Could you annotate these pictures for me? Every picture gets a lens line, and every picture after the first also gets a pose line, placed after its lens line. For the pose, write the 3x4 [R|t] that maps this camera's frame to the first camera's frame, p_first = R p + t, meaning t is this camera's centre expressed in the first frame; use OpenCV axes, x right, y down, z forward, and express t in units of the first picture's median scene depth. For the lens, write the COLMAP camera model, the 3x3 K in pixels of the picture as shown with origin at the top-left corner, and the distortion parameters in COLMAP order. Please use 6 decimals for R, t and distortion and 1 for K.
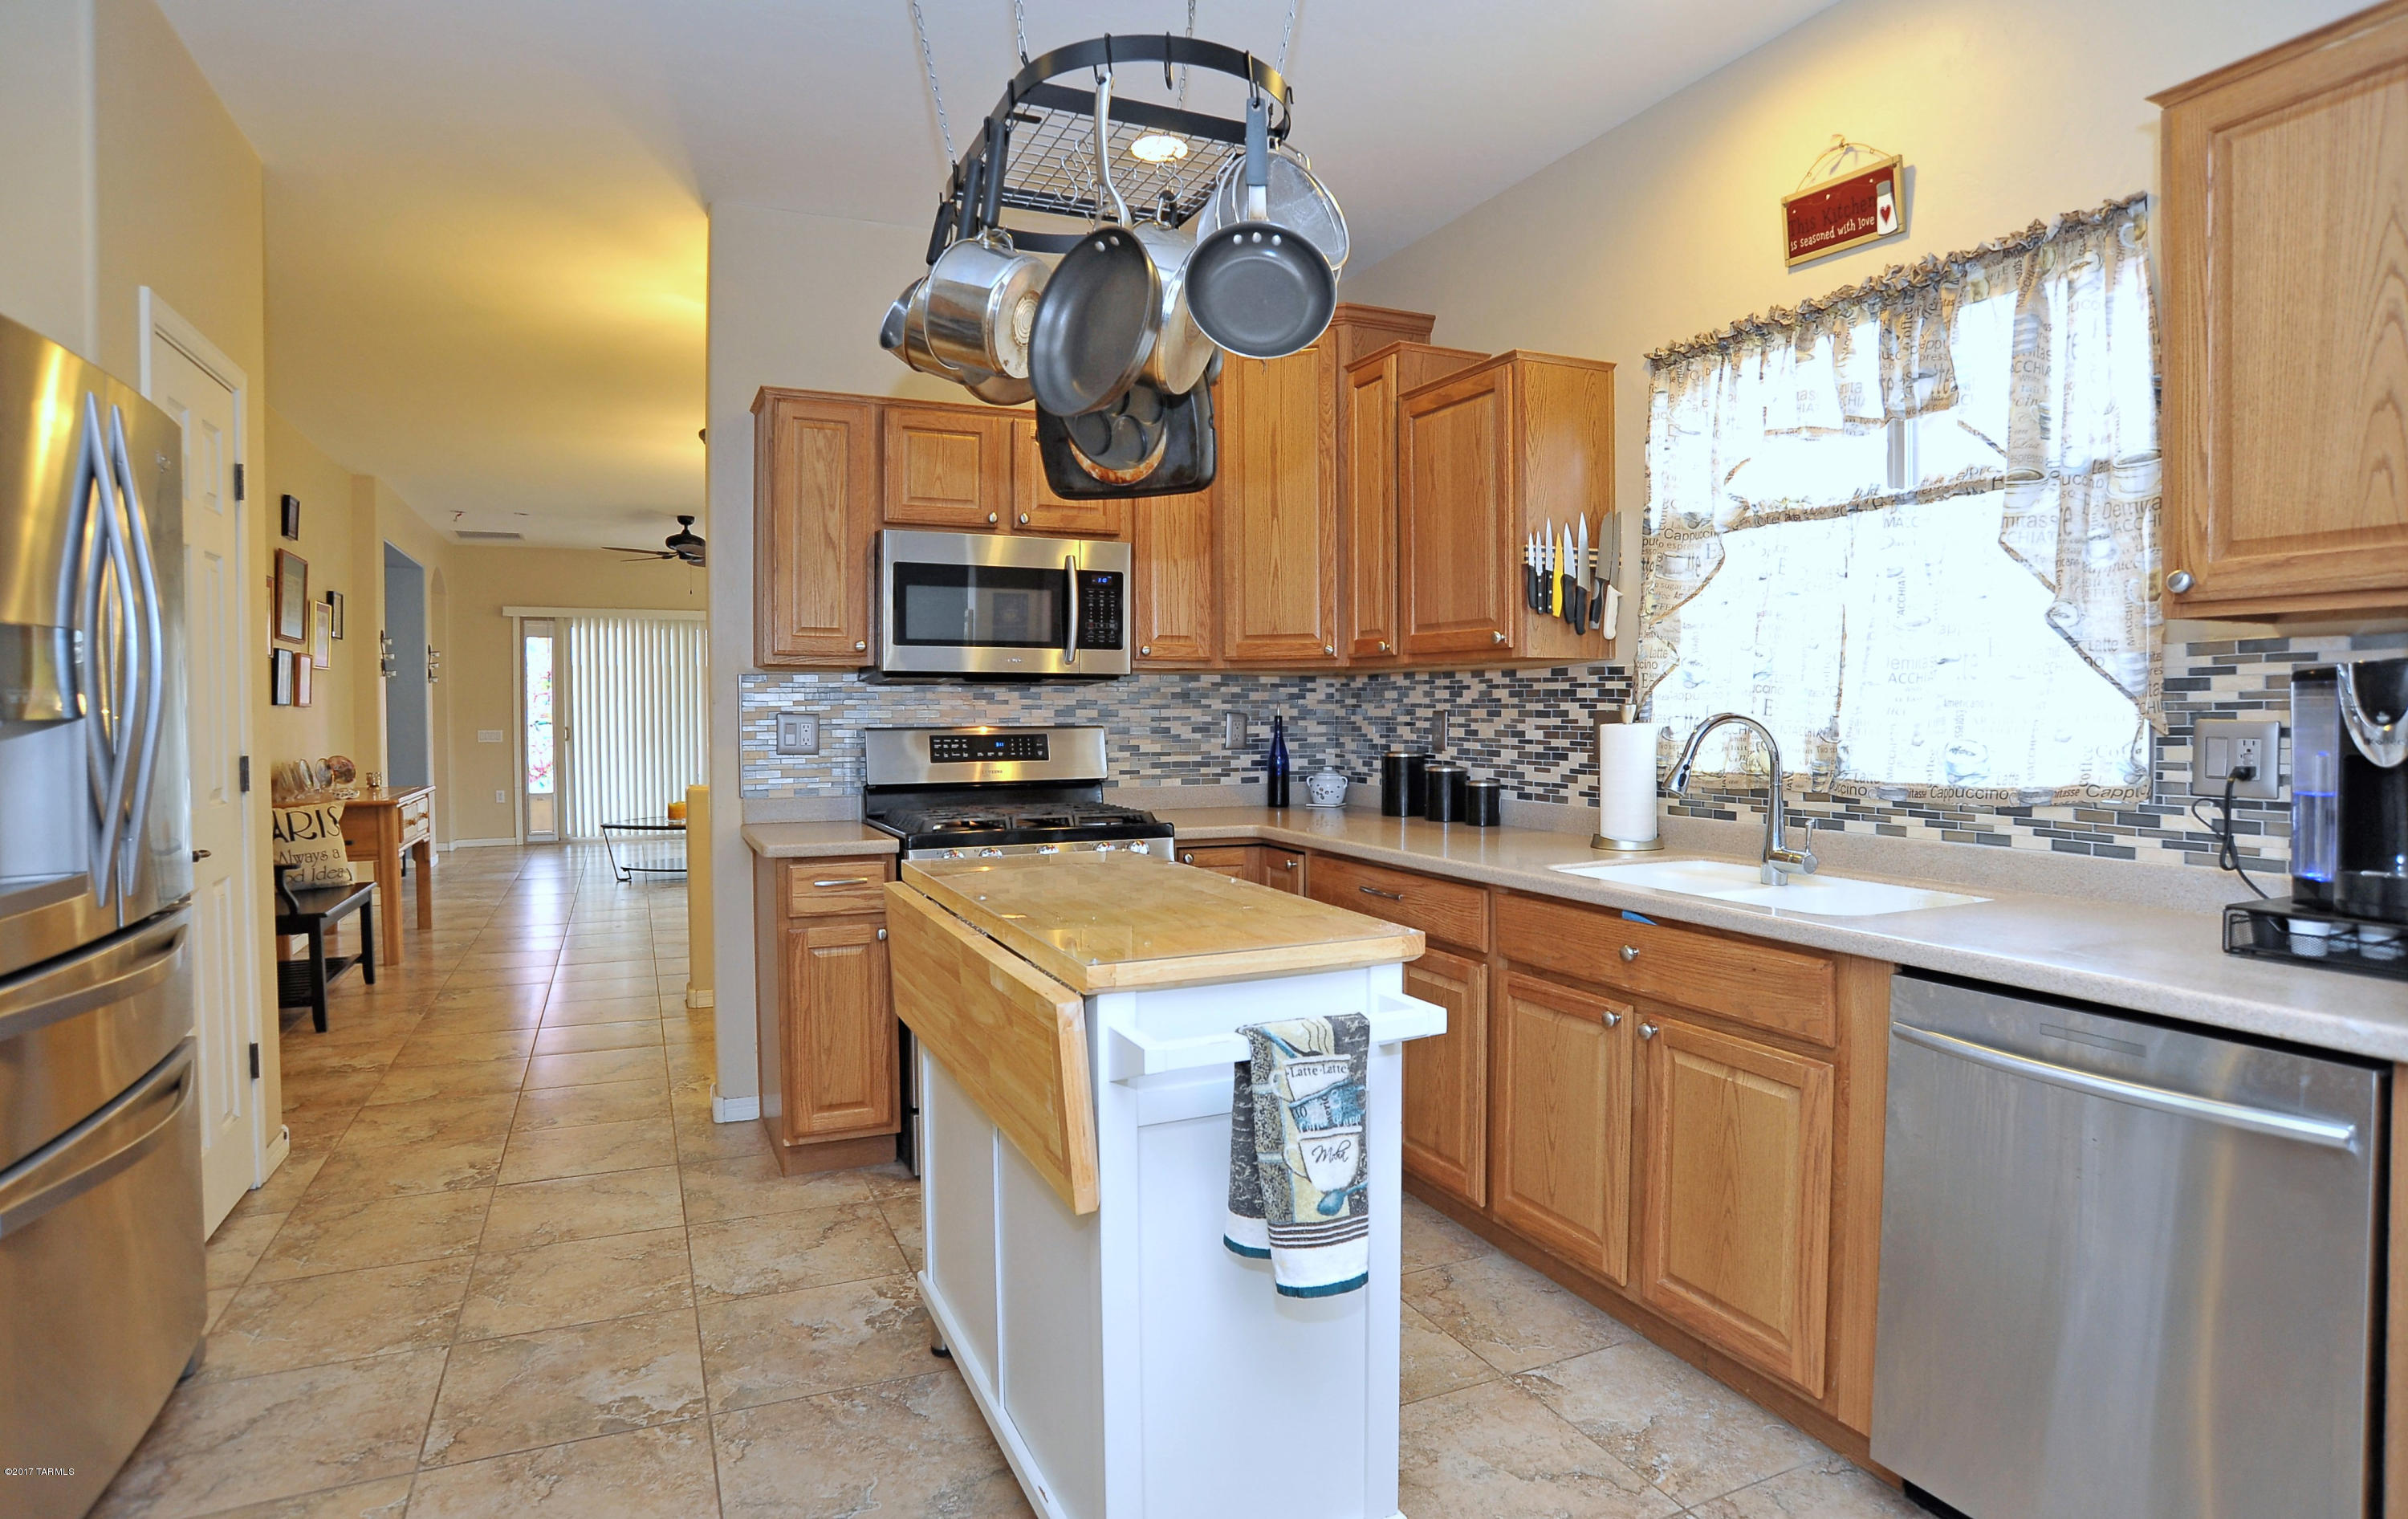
lens RADIAL K [[1307.0, 0, 1214.5], [0, 1307.0, 745.5], [0, 0, 1]] dist [-0.077578, 0.000762]
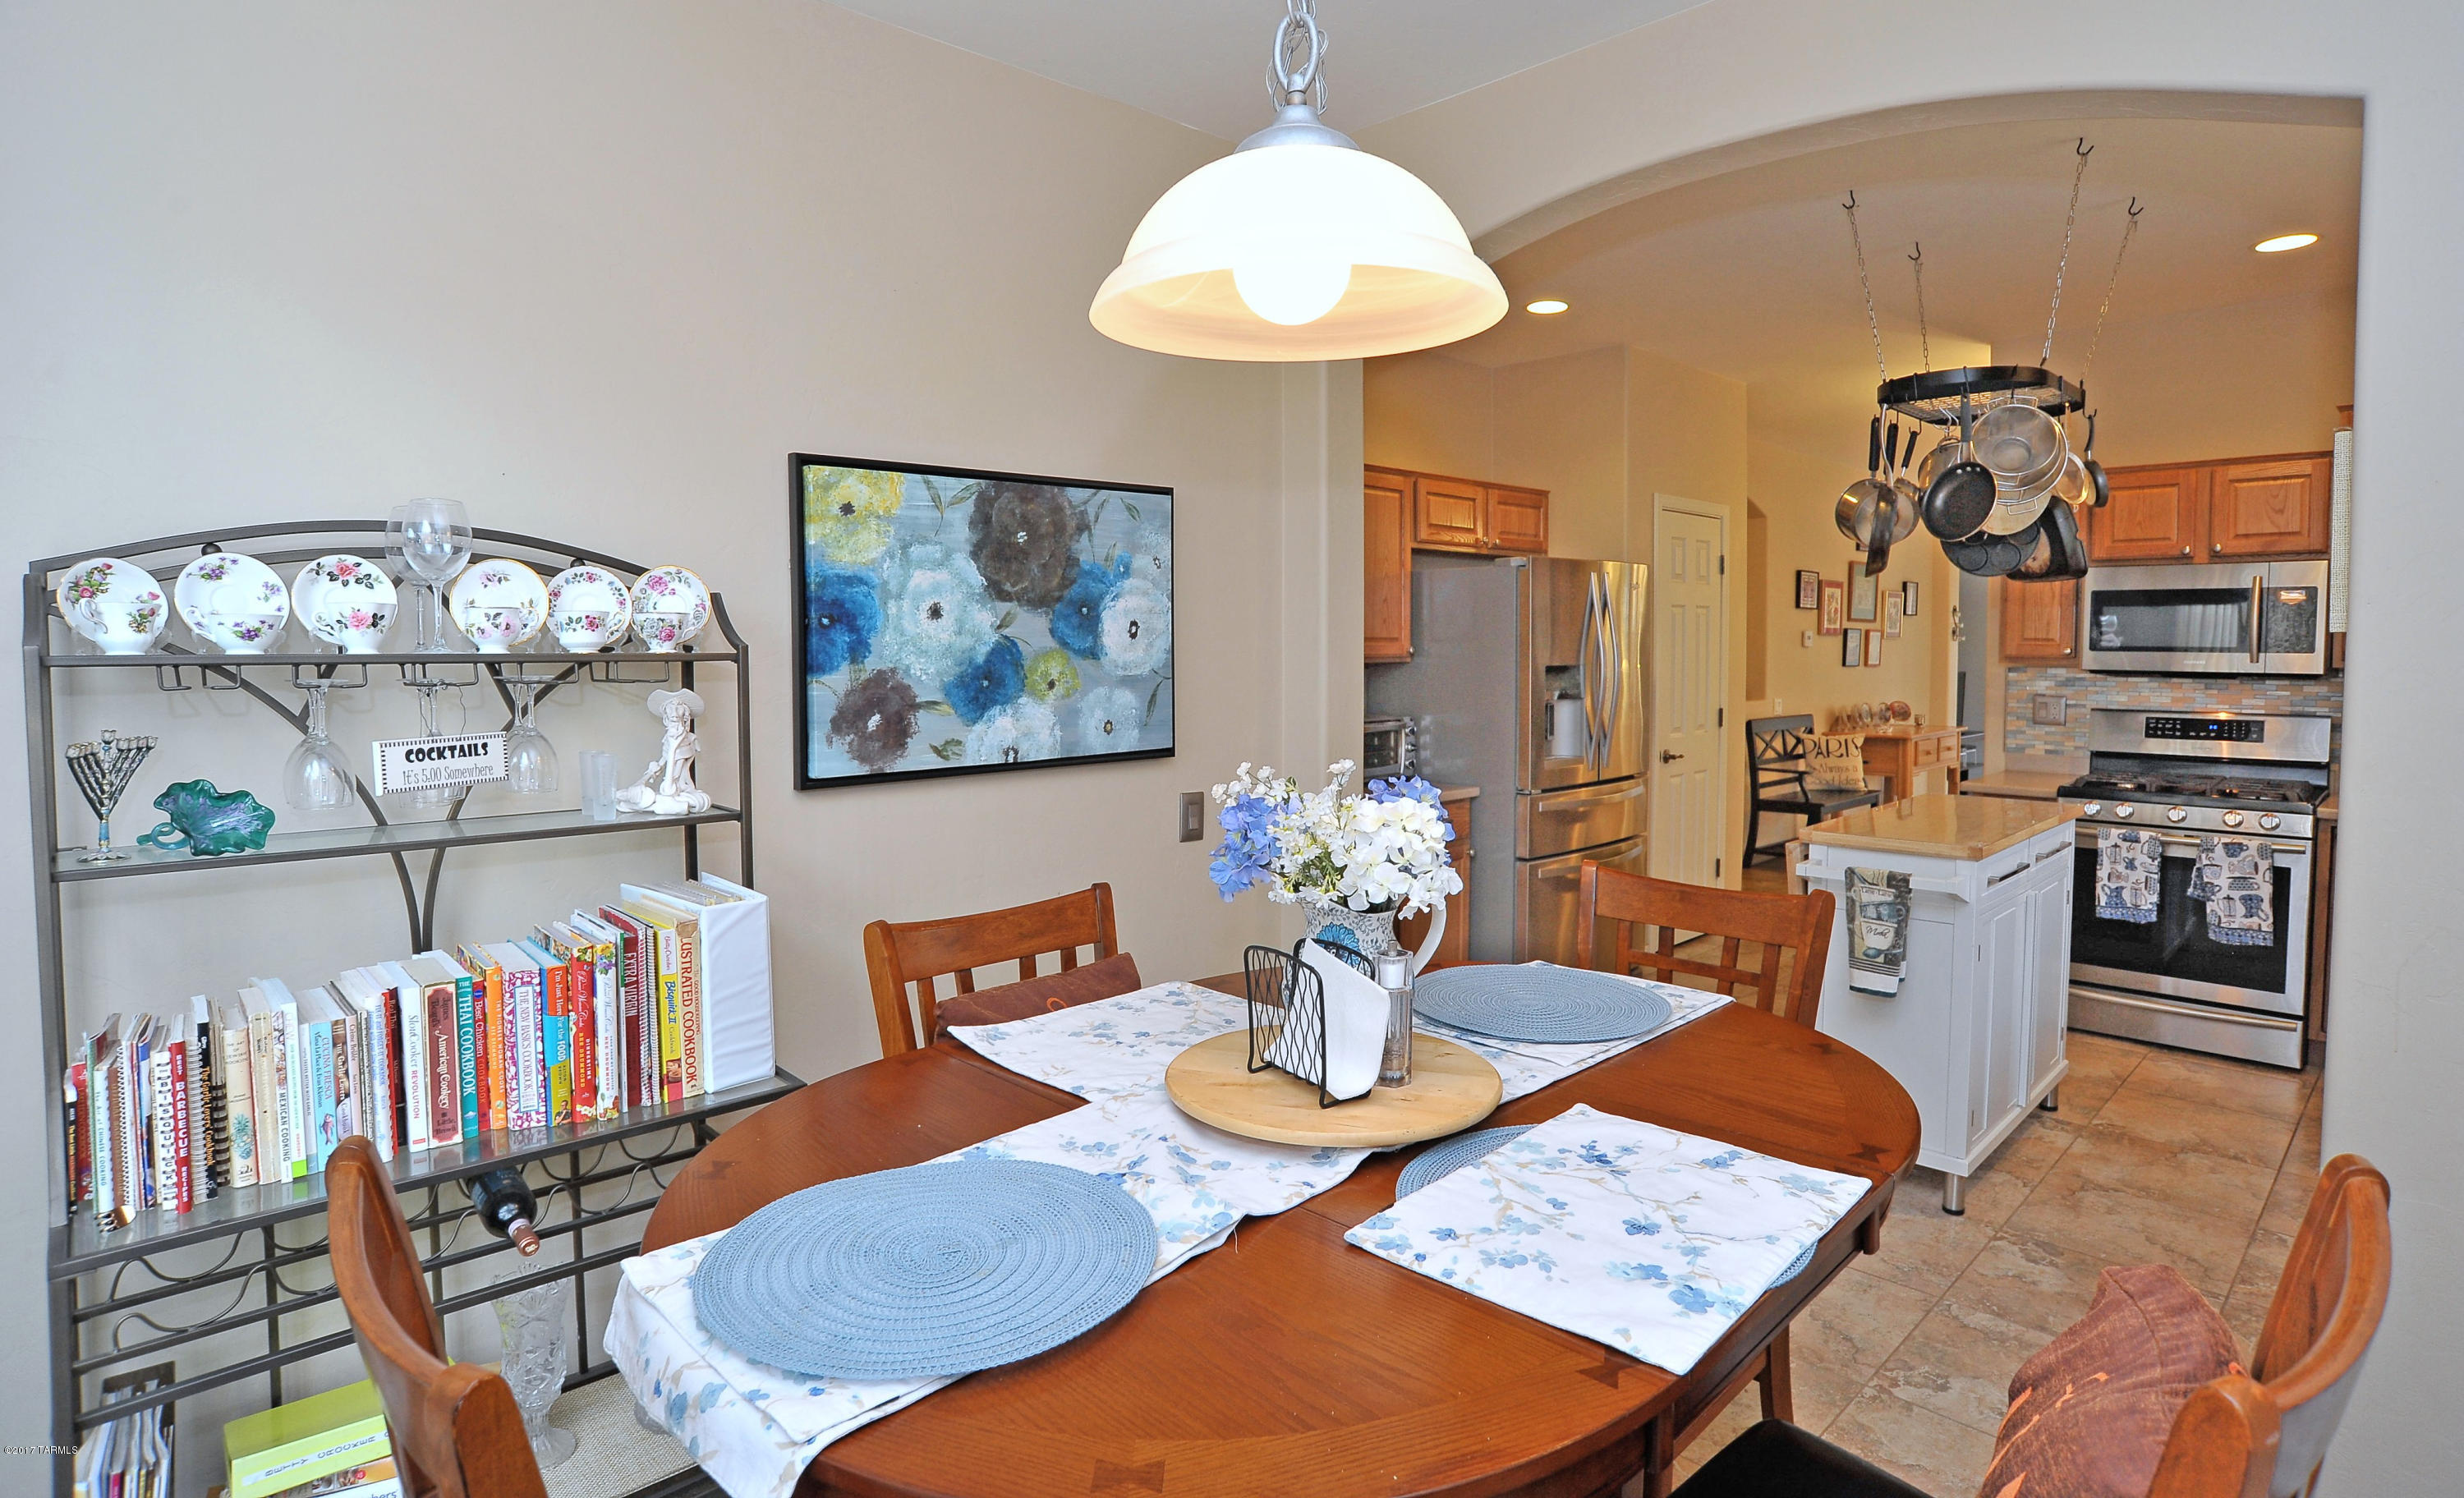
lens RADIAL K [[1275.4, 0, 1222.0], [0, 1275.4, 703.1], [0, 0, 1]] dist [-0.105826, 0.053690]
pose [[0.319133, 0.047913, -0.946498, 0.714613], [-0.026261, 0.998785, 0.041706, -0.053302], [0.947346, 0.011546, 0.320003, -0.300302]]
